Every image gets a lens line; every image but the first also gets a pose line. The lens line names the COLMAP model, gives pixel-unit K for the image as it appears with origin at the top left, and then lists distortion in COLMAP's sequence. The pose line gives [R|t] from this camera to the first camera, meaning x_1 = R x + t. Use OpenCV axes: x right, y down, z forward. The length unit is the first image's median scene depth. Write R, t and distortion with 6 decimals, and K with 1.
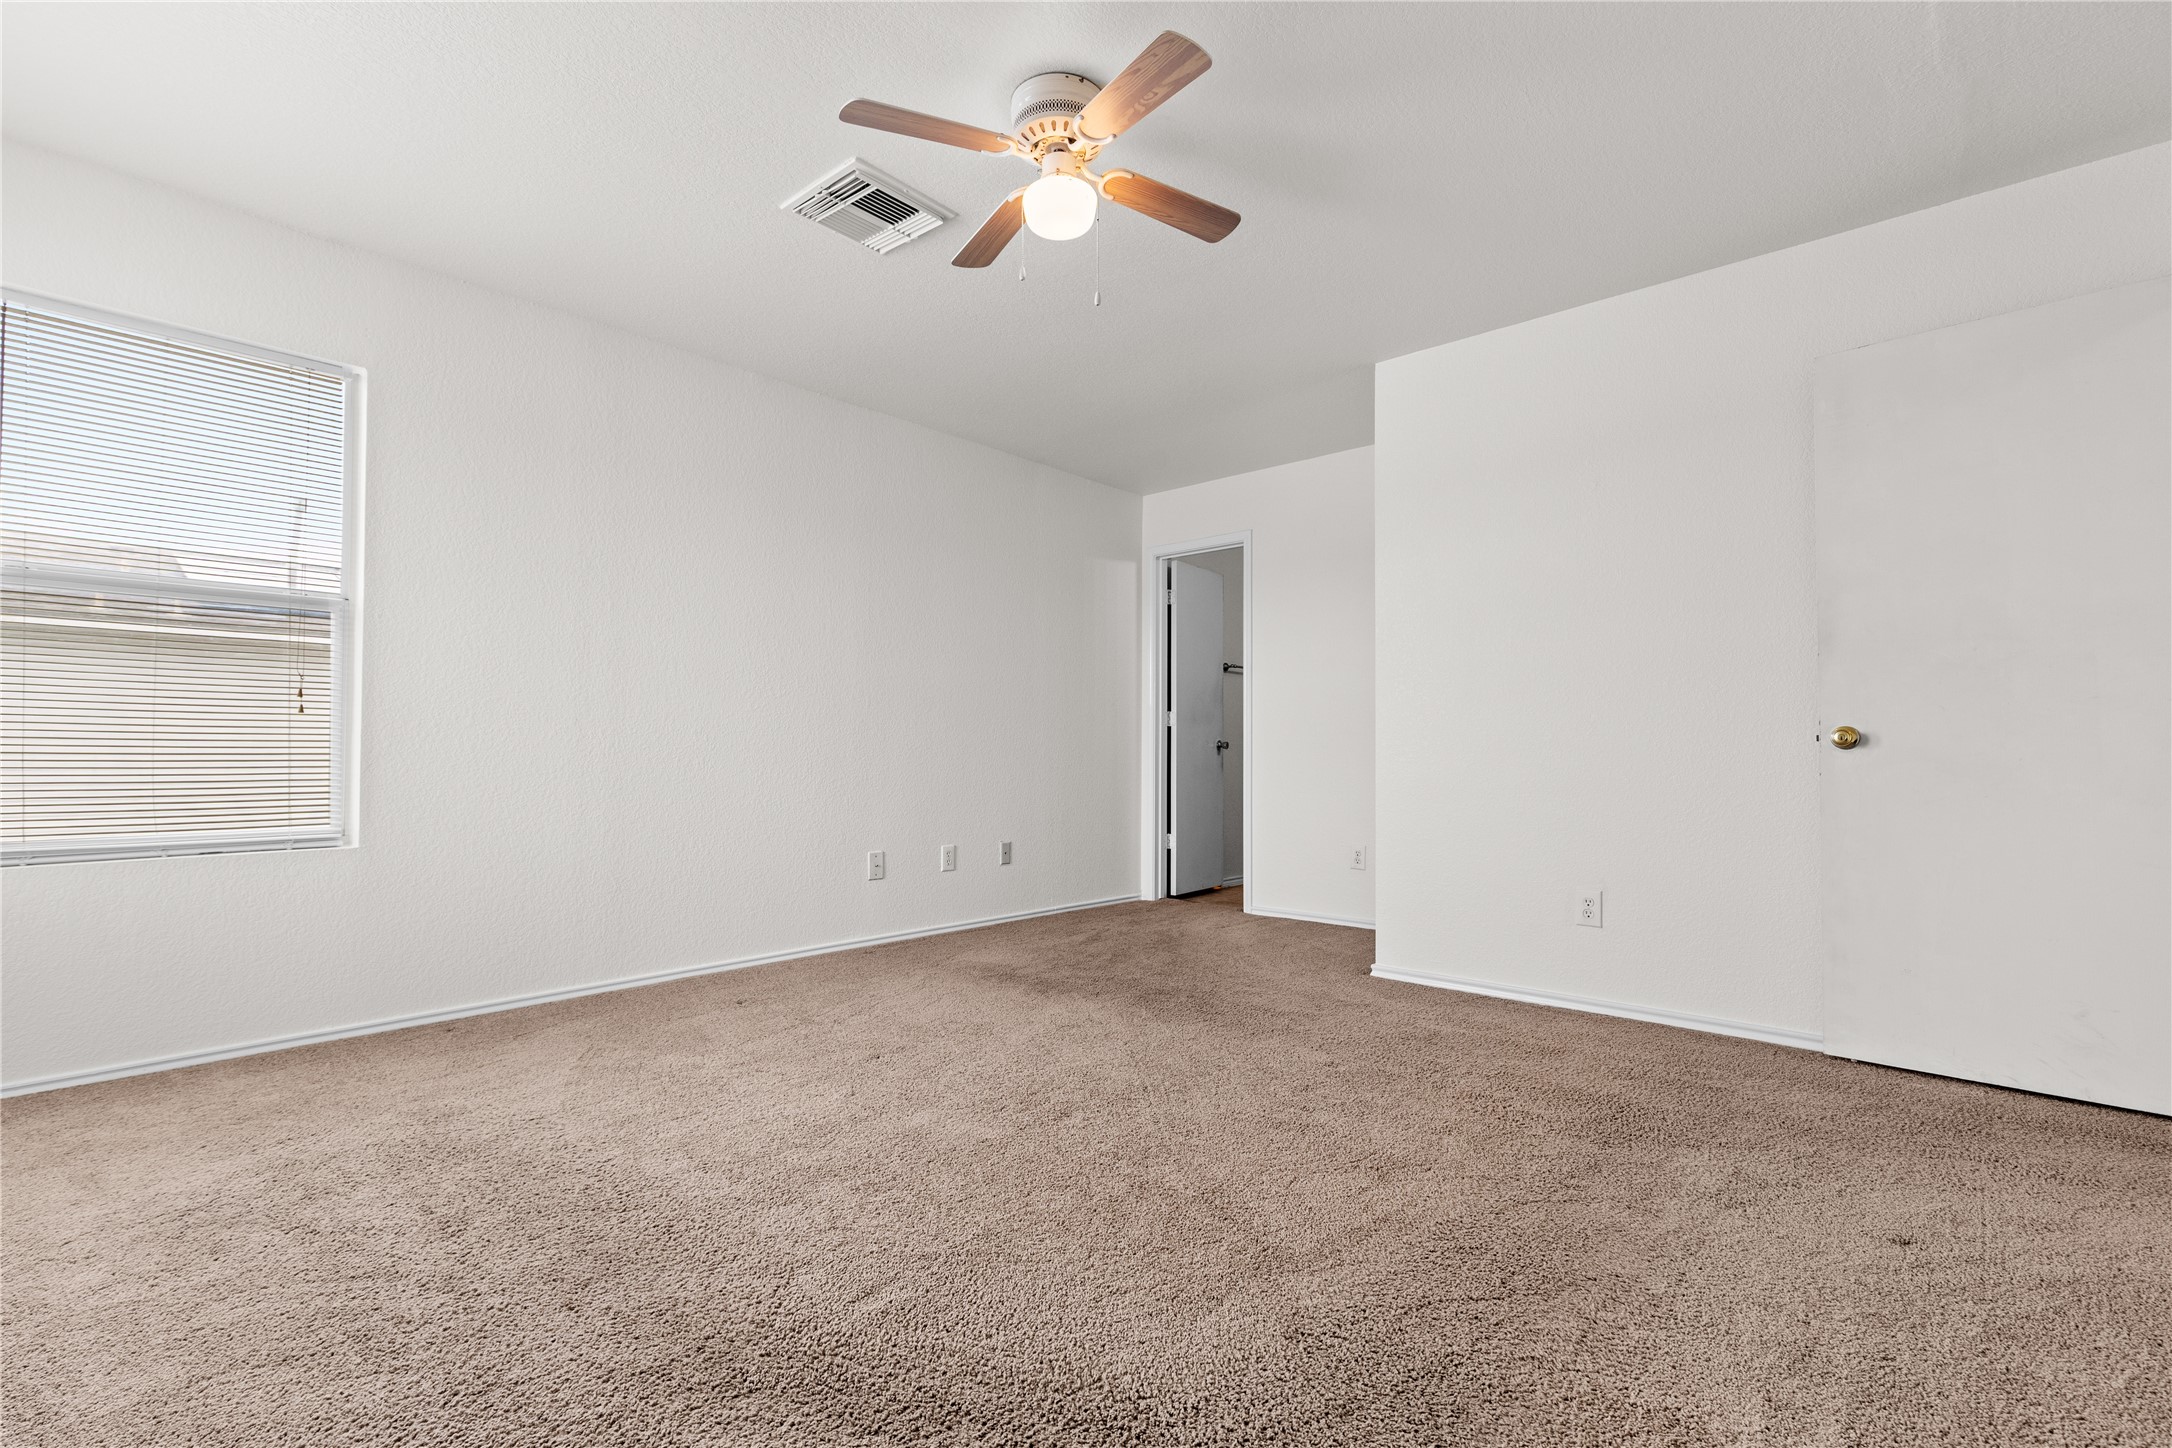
lens RADIAL K [[978.0, 0, 1080.8], [0, 978.0, 738.1], [0, 0, 1]] dist [0.003947, 0.000758]
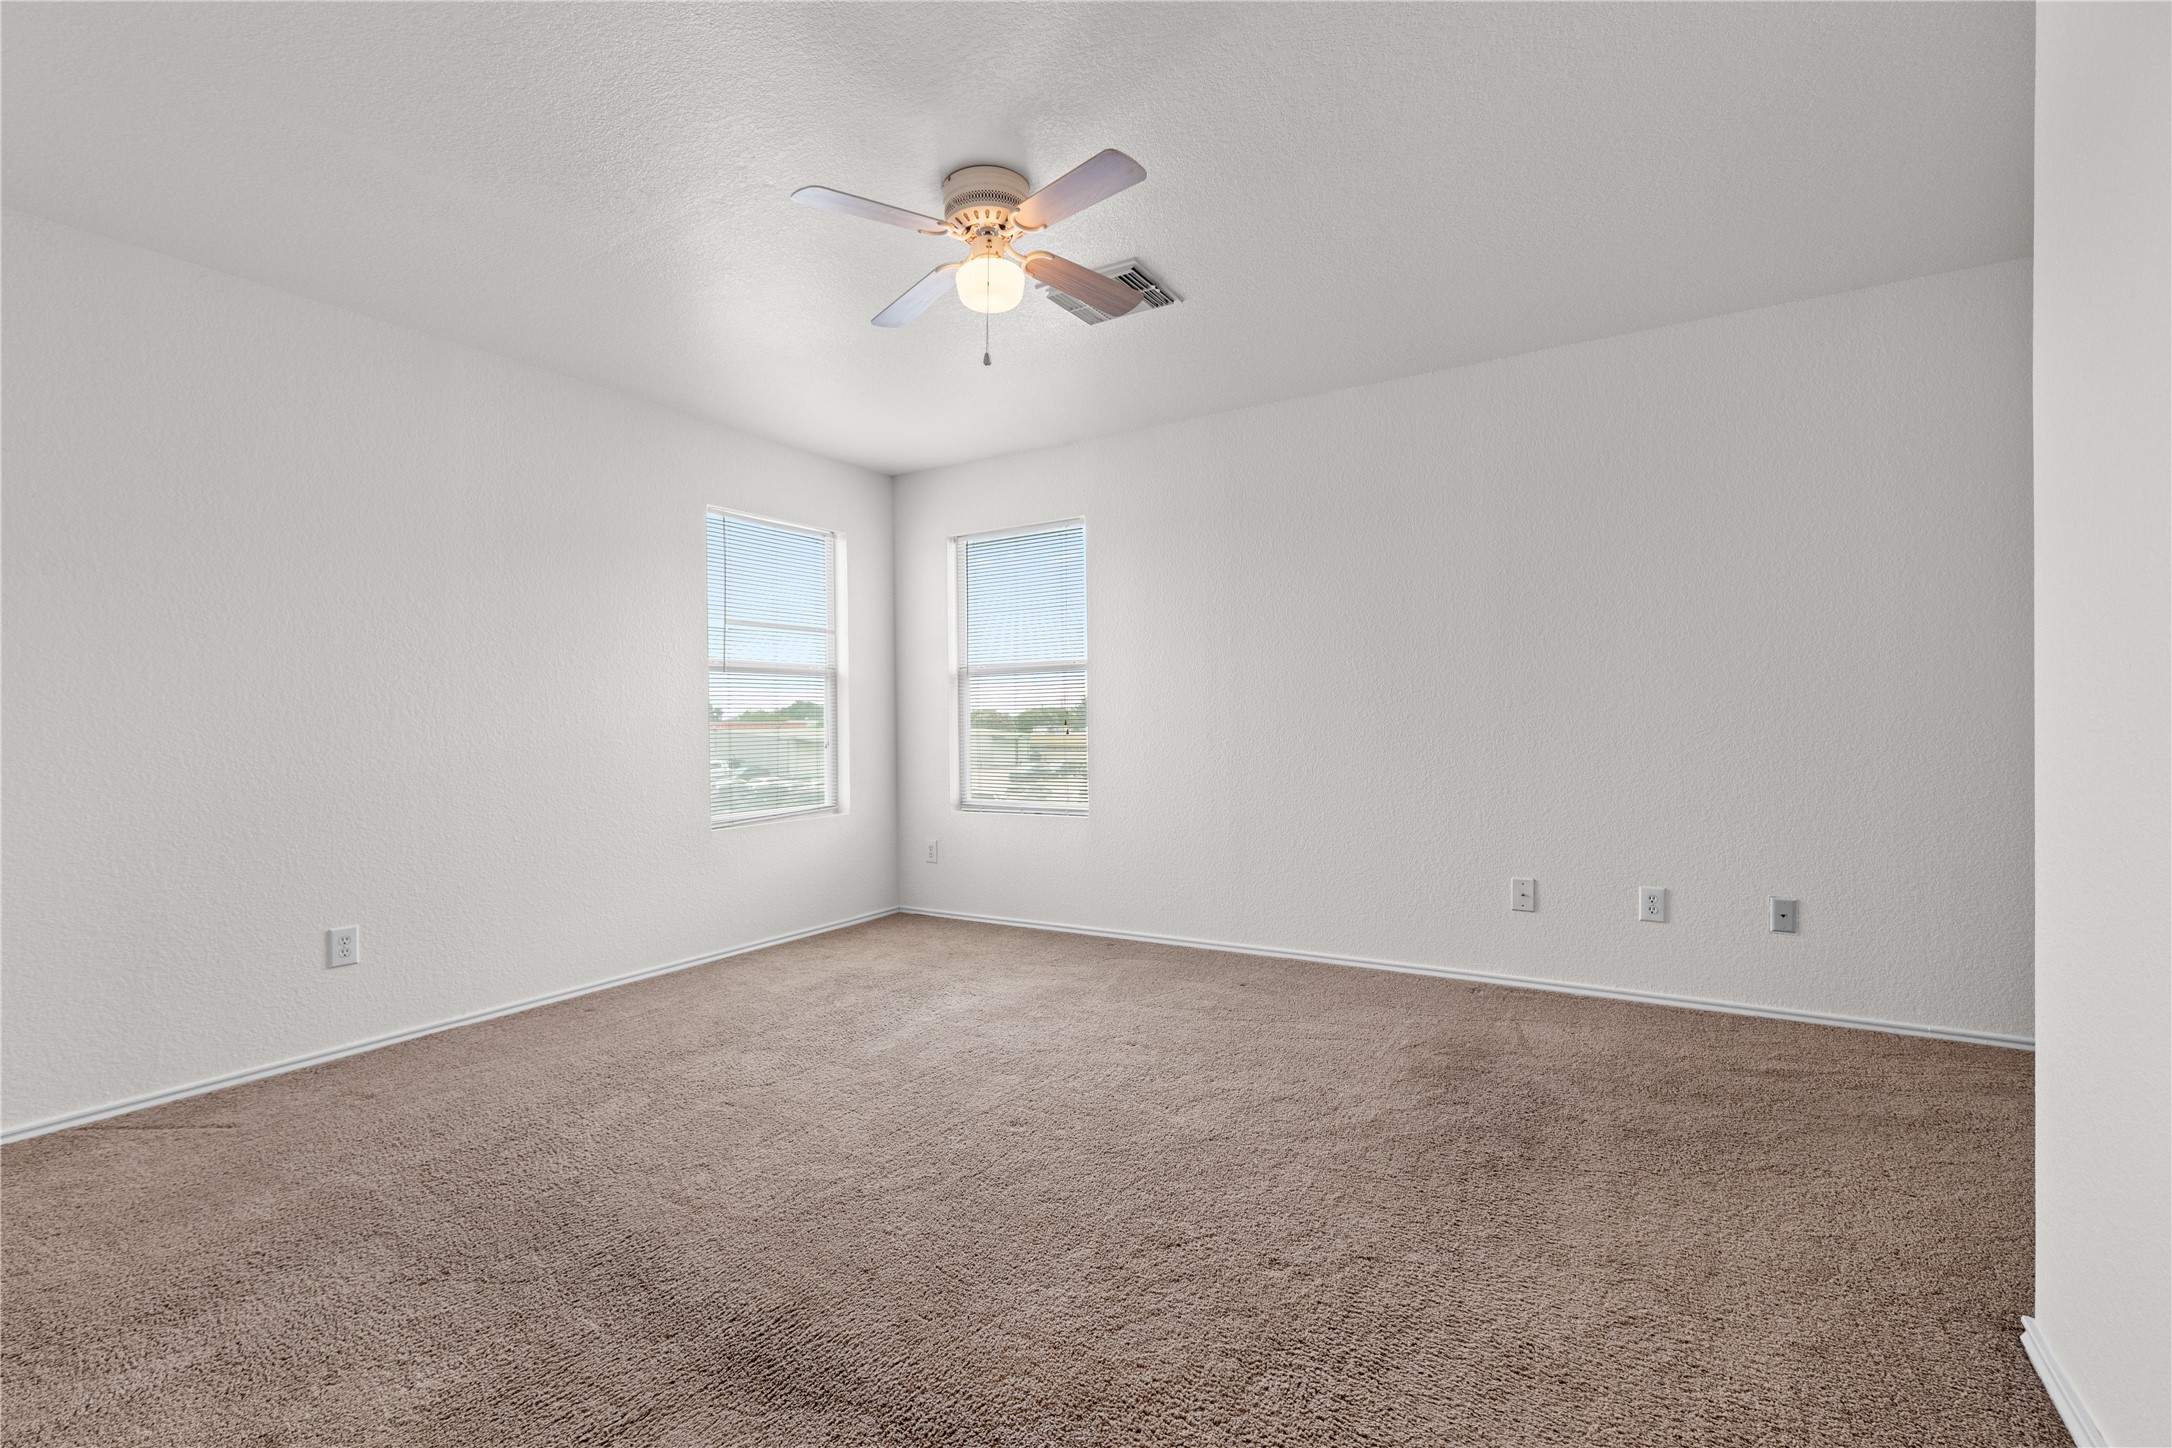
lens RADIAL K [[978.0, 0, 1080.1], [0, 978.0, 720.7], [0, 0, 1]] dist [0.003947, 0.000758]
pose [[0.173875, -0.011032, -0.984706, 0.666617], [0.025938, 0.999642, -0.006619, -0.029604], [0.984426, -0.024391, 0.174099, 0.563023]]
